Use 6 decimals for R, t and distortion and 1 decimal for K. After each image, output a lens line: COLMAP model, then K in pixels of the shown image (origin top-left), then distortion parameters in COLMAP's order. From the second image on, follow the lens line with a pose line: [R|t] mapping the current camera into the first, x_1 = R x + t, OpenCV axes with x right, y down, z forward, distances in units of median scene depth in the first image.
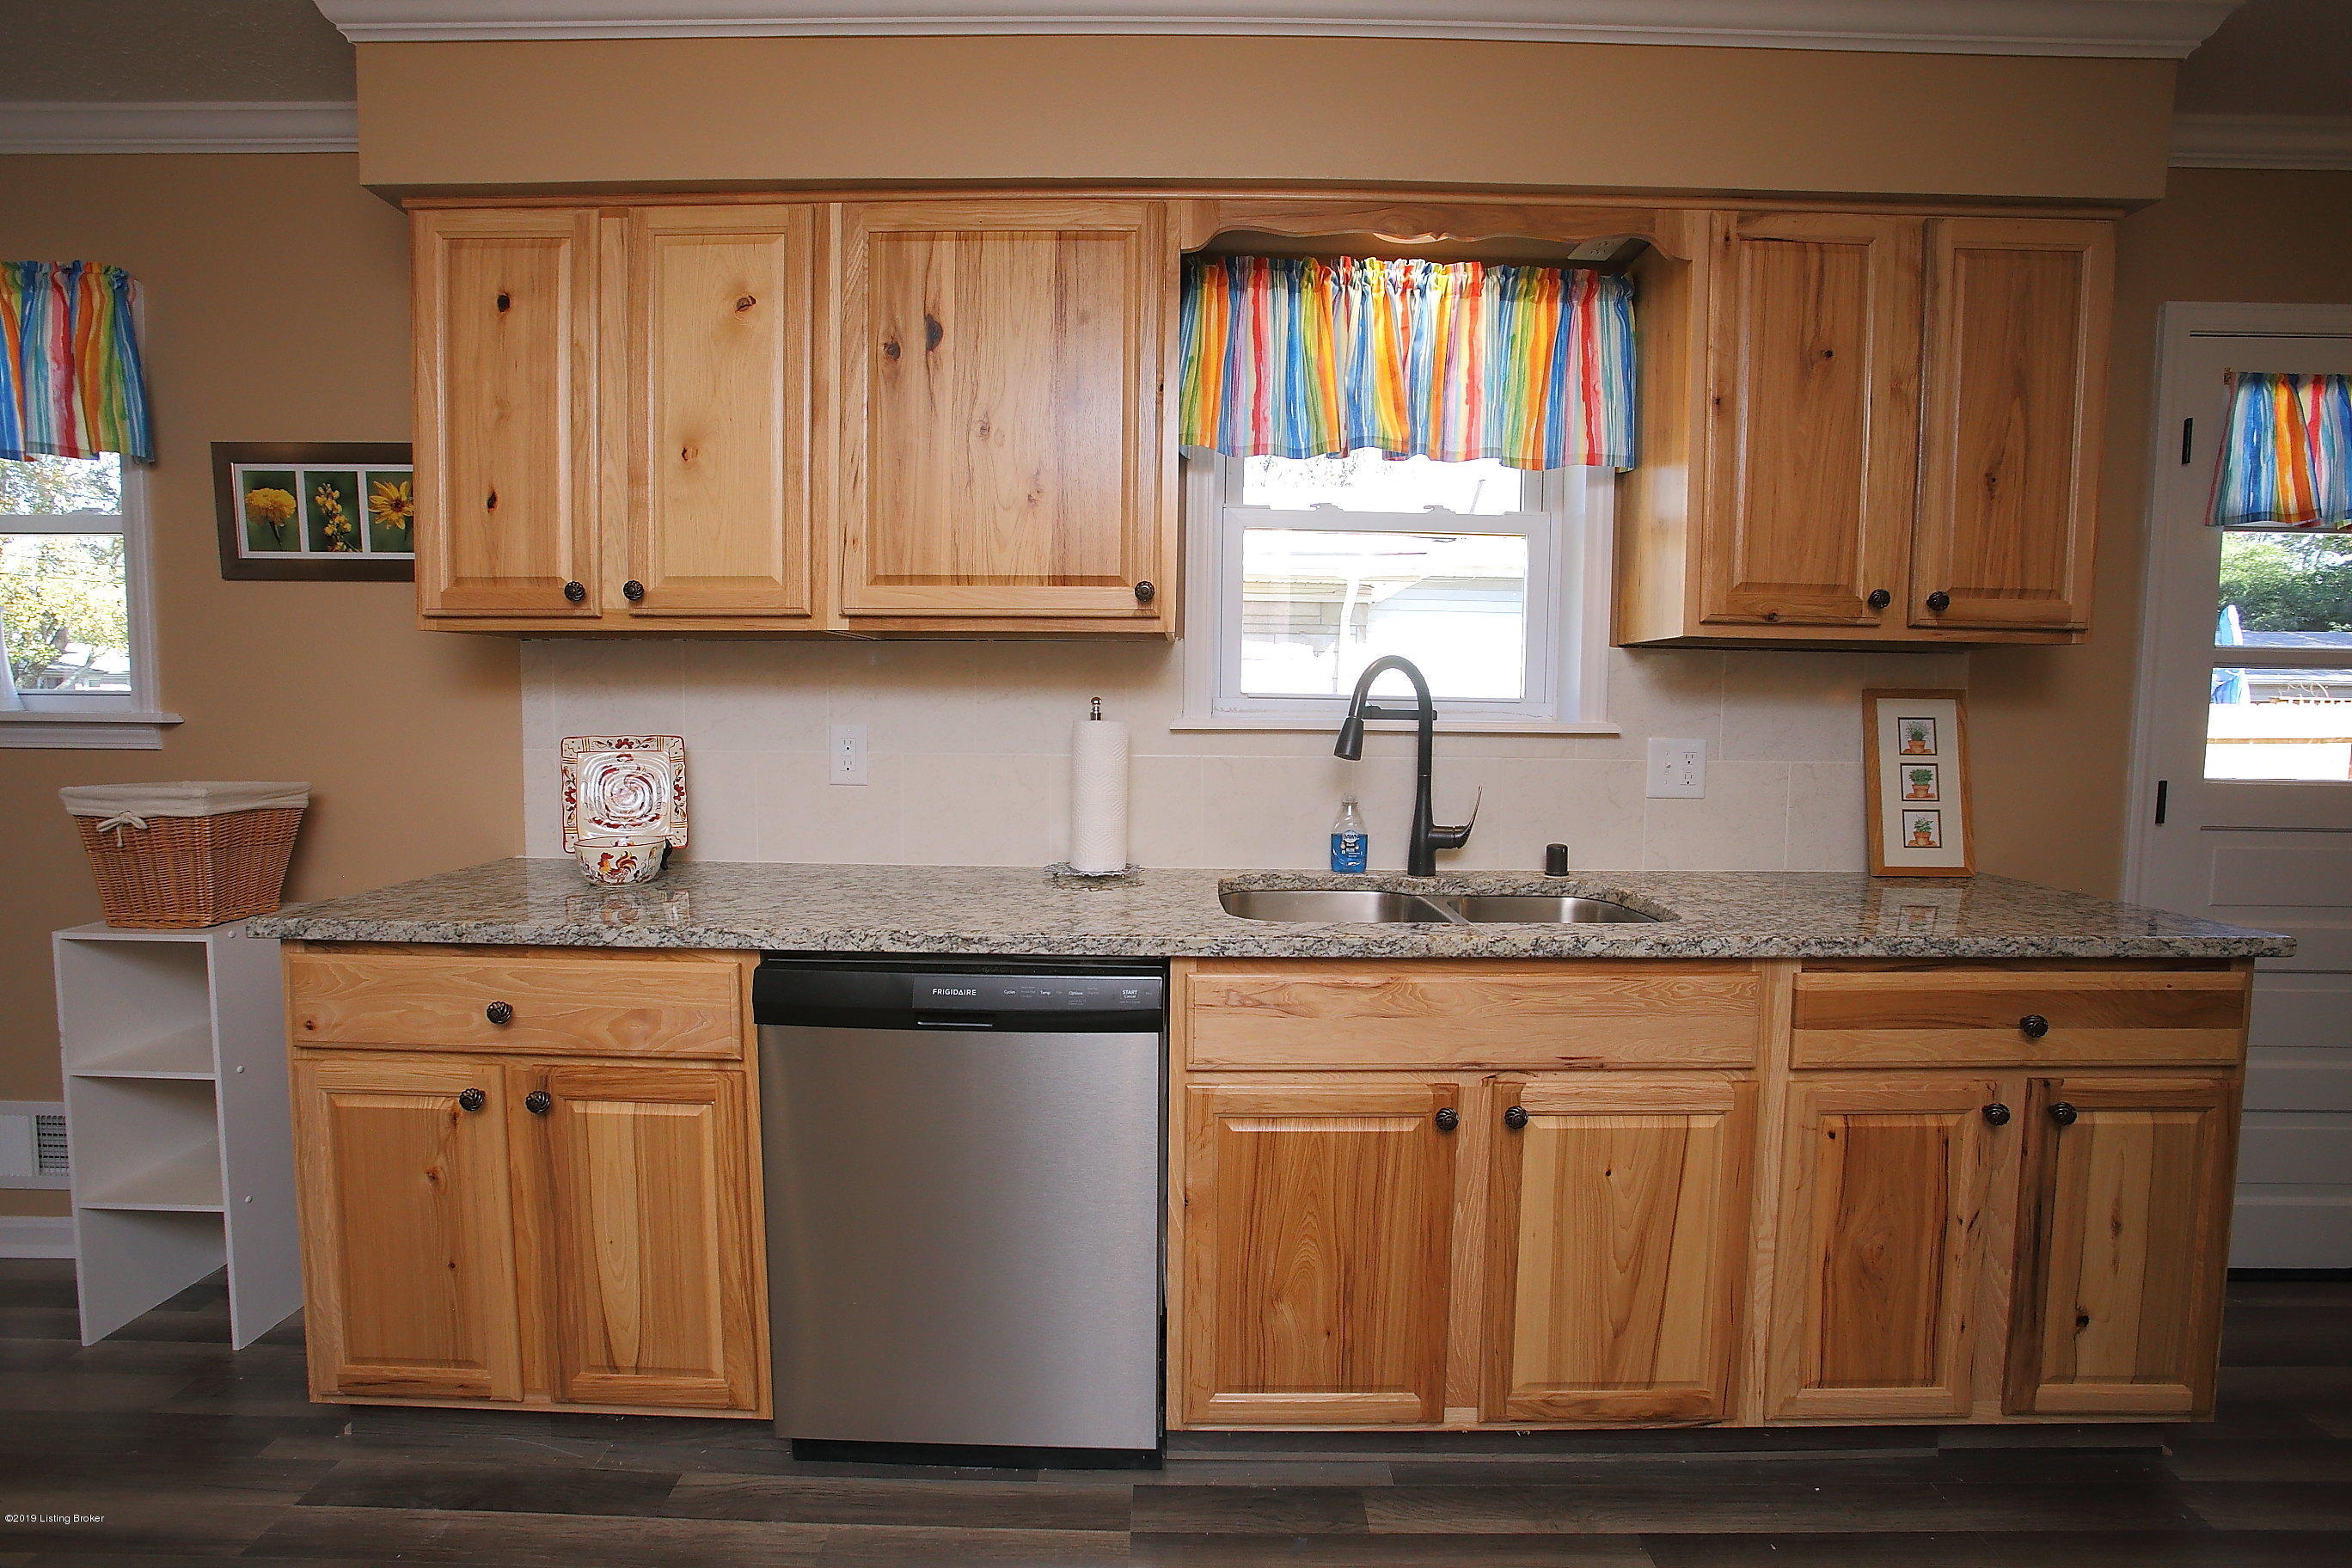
lens RADIAL K [[1085.5, 0, 1178.4], [0, 1085.5, 772.5], [0, 0, 1]] dist [-0.073039, 0.031318]
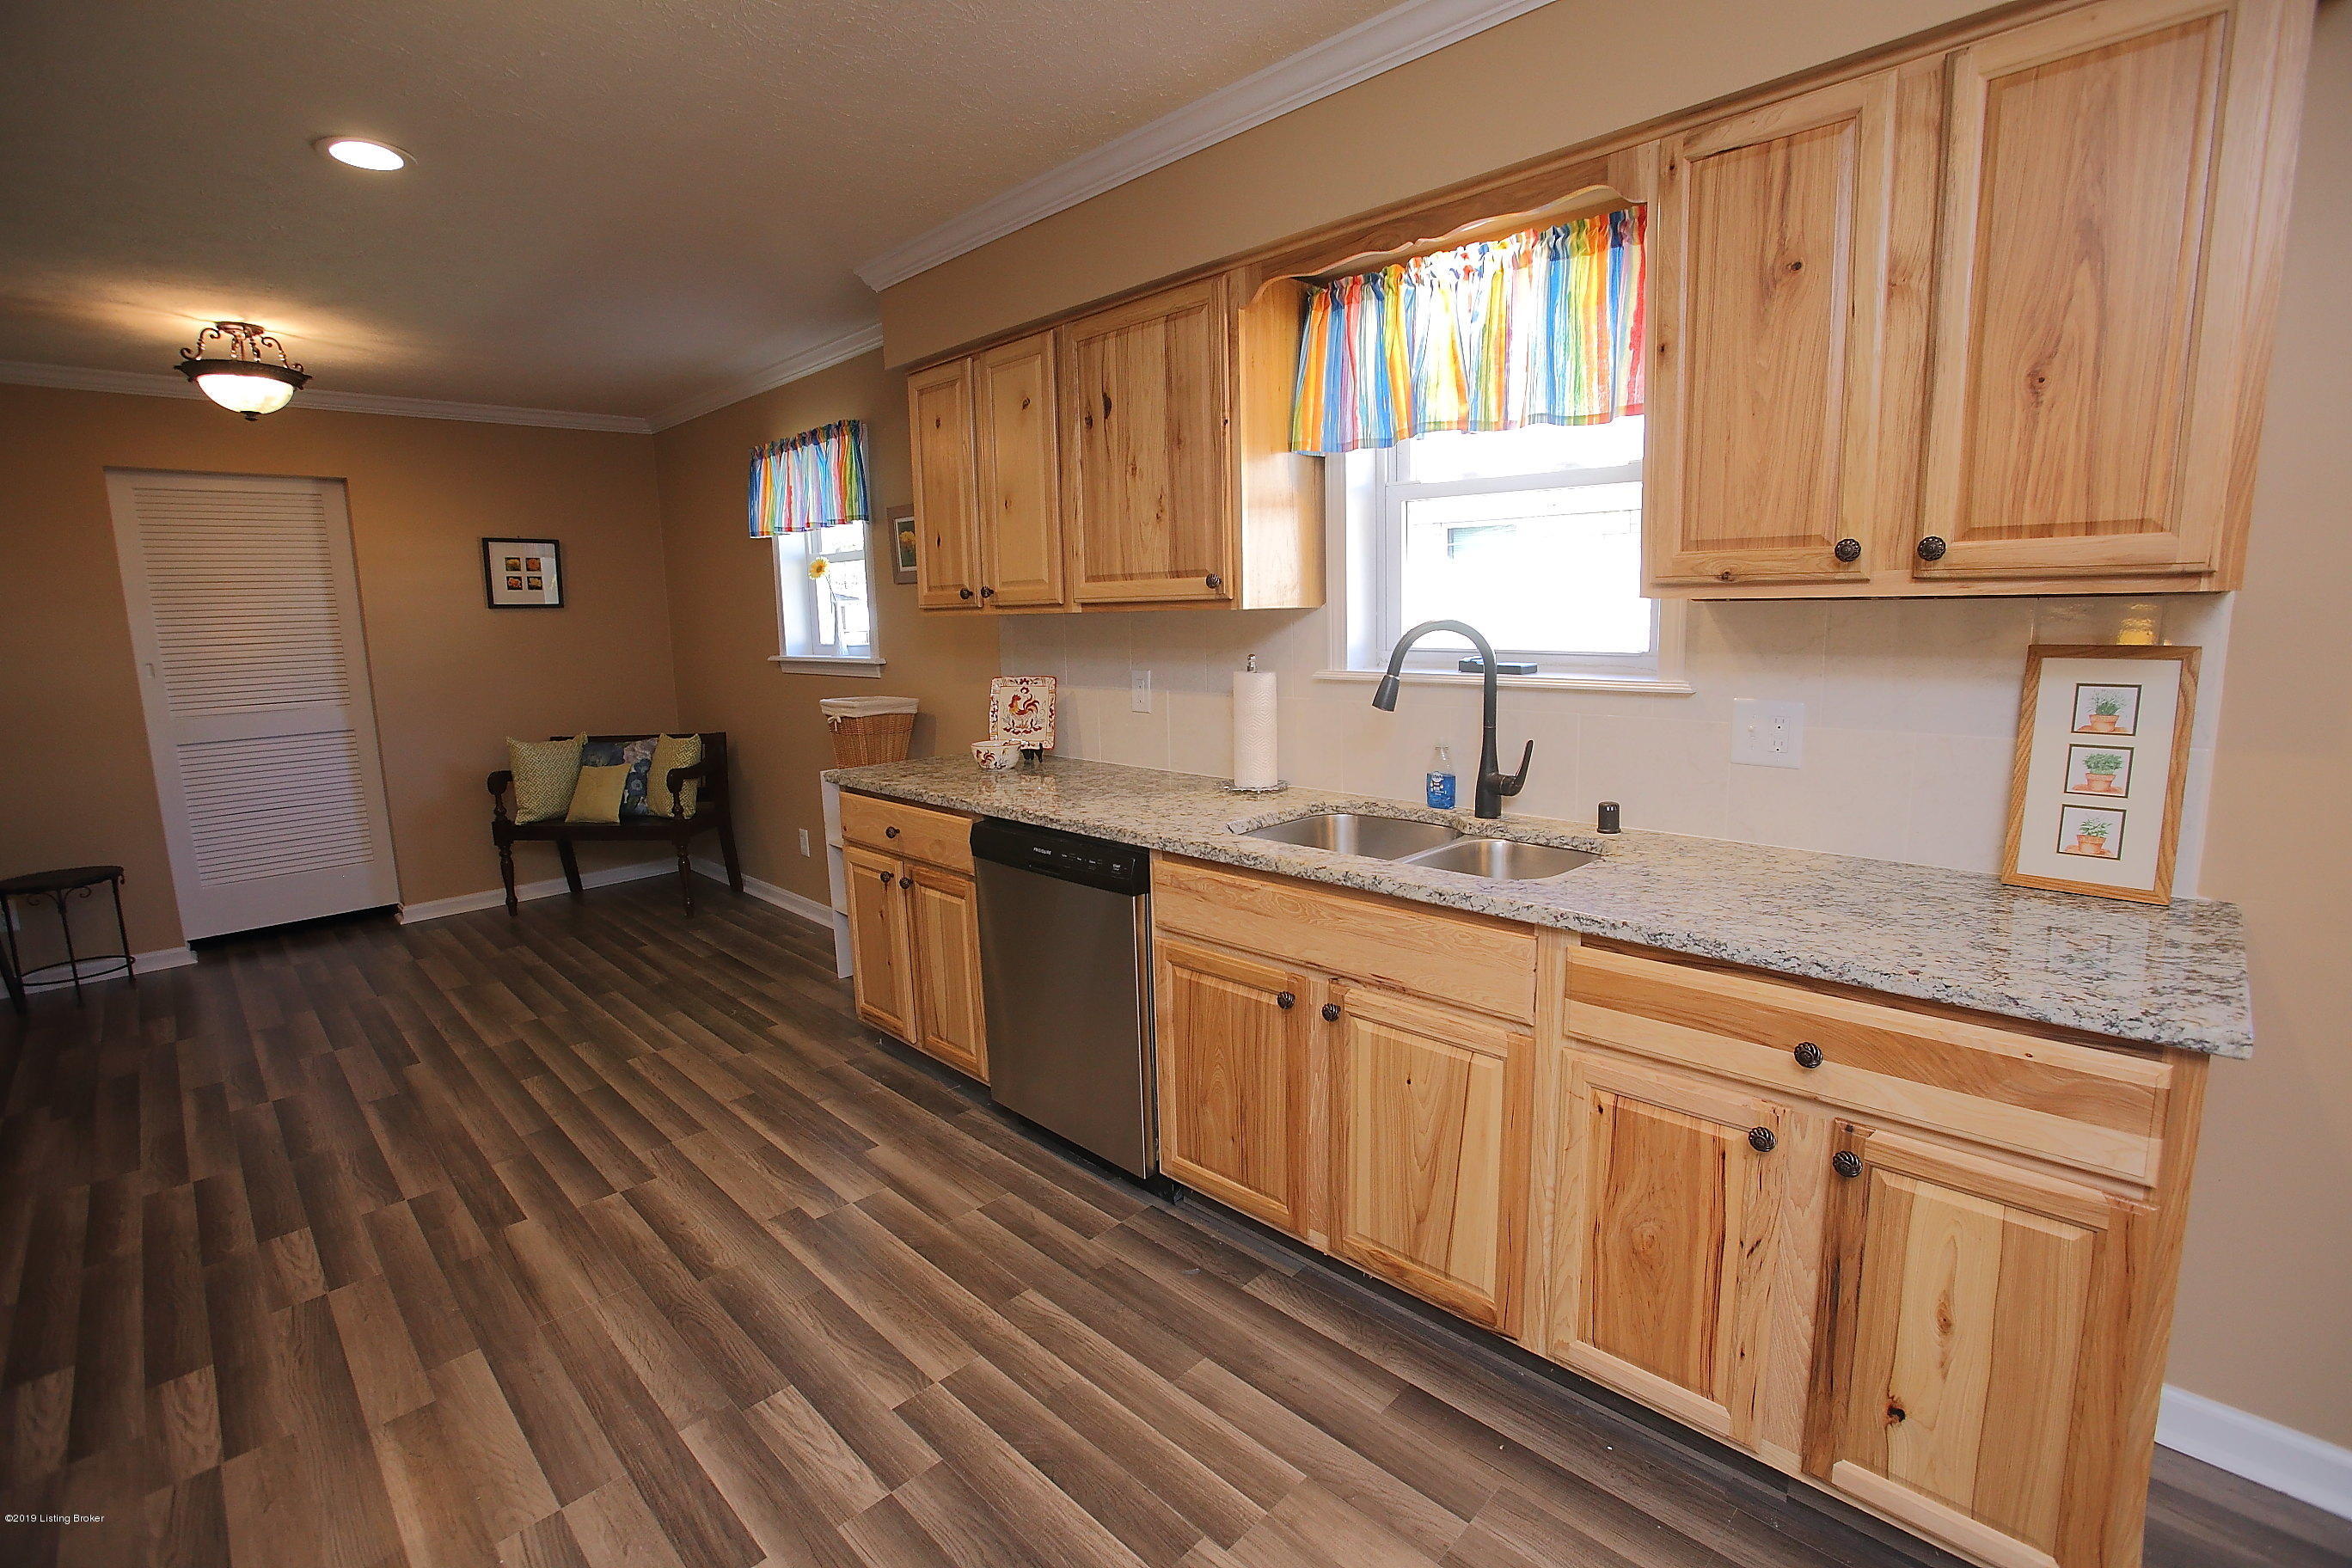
lens RADIAL K [[1085.5, 0, 1178.4], [0, 1085.5, 772.5], [0, 0, 1]] dist [-0.073039, 0.031318]
pose [[0.709469, 0.080229, -0.700155, 0.896480], [-0.013787, 0.994889, 0.100033, -0.064929], [0.704601, -0.061317, 0.706949, 0.010745]]
